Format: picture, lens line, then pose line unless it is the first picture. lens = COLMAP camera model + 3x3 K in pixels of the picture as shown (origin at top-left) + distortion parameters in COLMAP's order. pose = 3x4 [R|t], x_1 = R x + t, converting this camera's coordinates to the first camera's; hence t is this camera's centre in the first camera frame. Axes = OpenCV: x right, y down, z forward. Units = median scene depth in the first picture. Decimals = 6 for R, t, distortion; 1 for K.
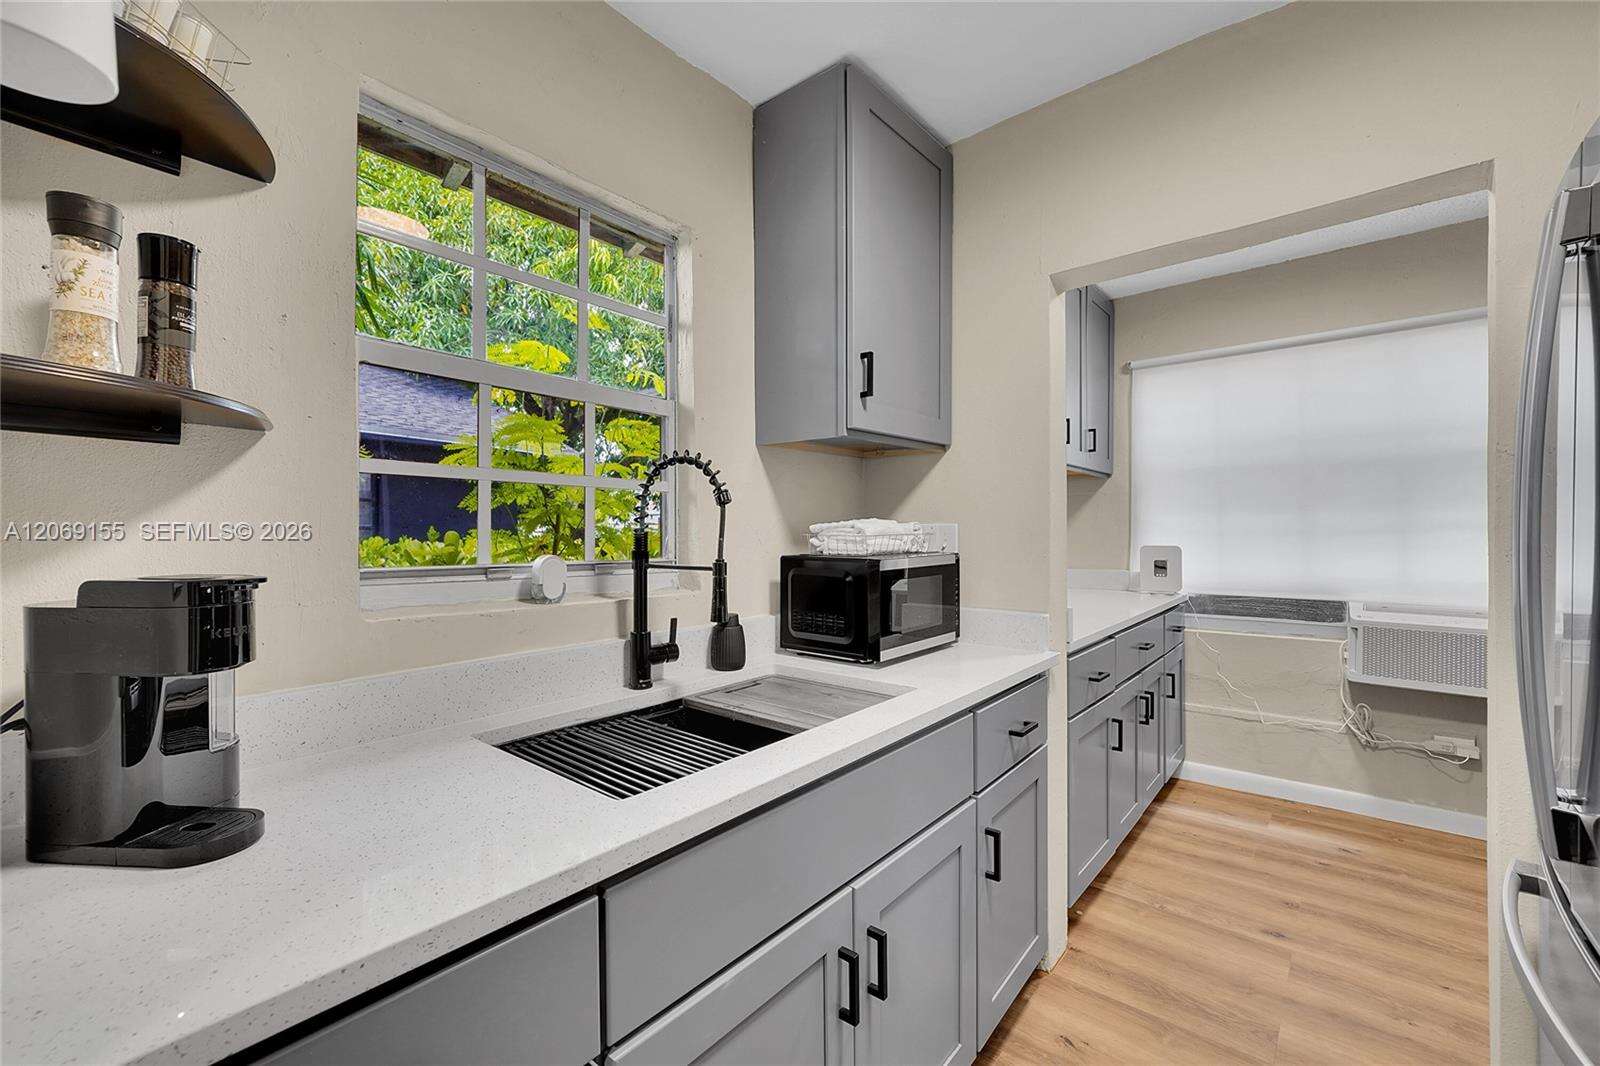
lens RADIAL K [[650.6, 0, 800.0], [0, 650.6, 533.0], [0, 0, 1]] dist [0.000467, 0.000065]
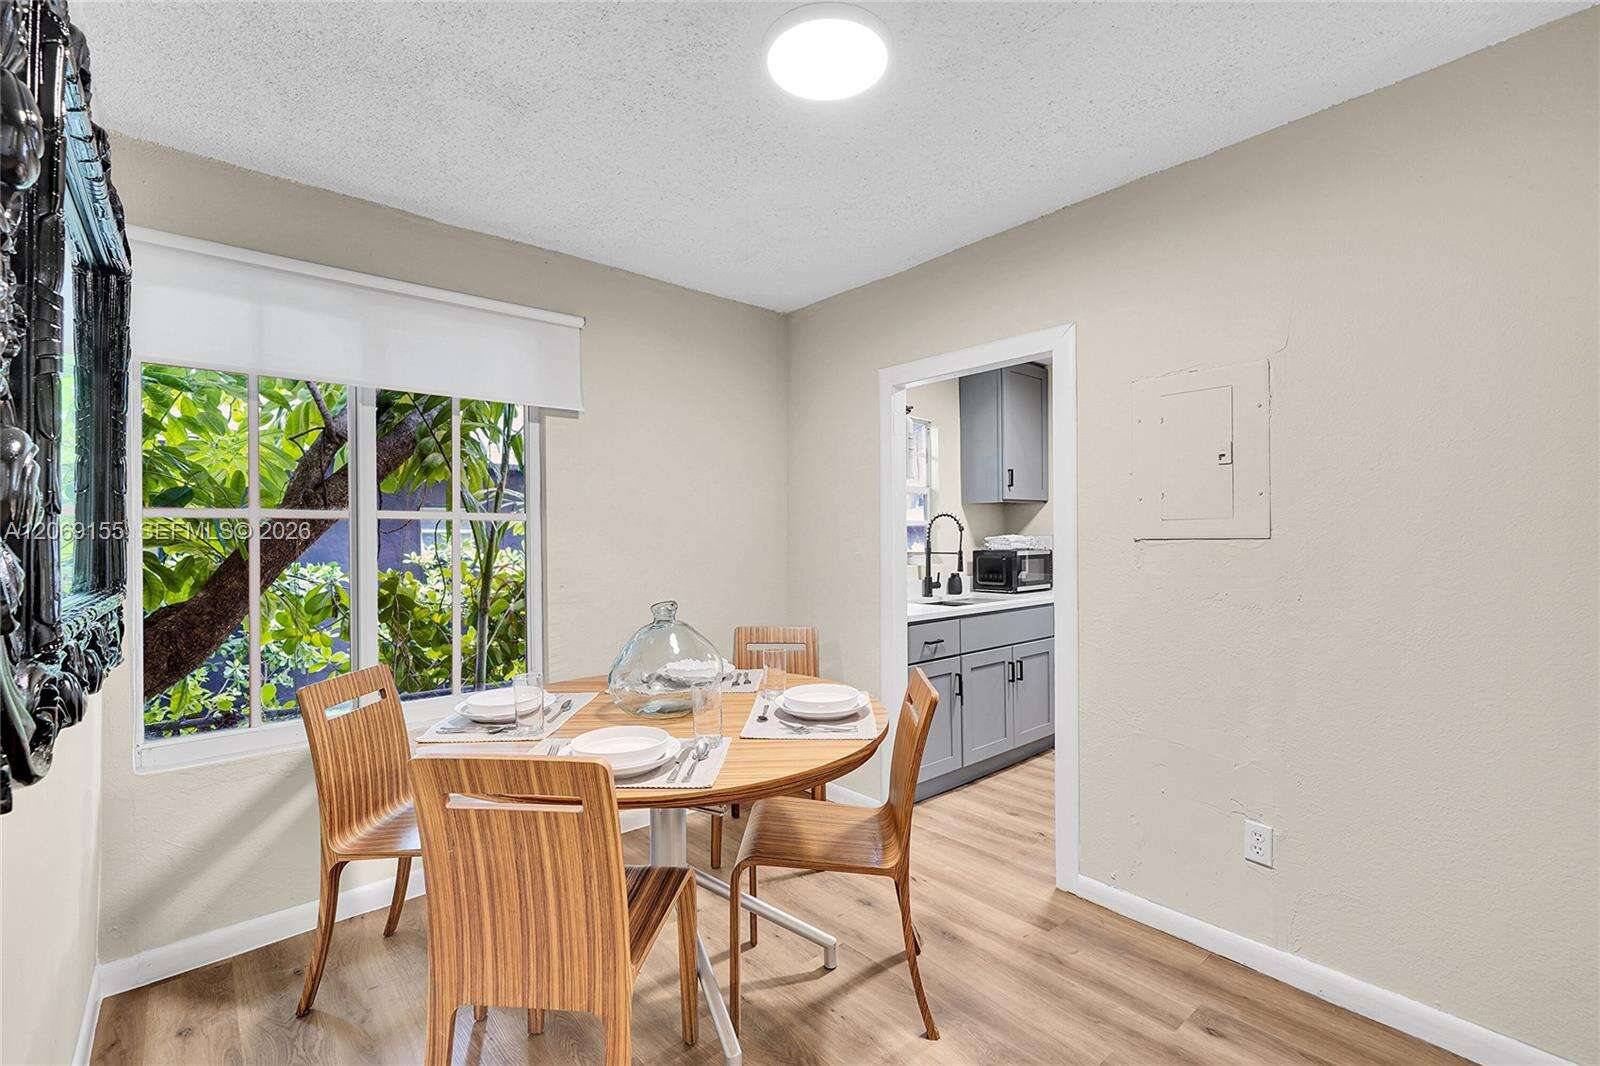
lens RADIAL K [[694.5, 0, 800.0], [0, 694.5, 533.0], [0, 0, 1]] dist [0.000532, 0.000126]
pose [[0.988712, -0.007019, -0.149666, -0.300320], [0.005117, 0.999901, -0.013085, 0.000842], [0.149743, 0.012171, 0.988650, -1.765653]]
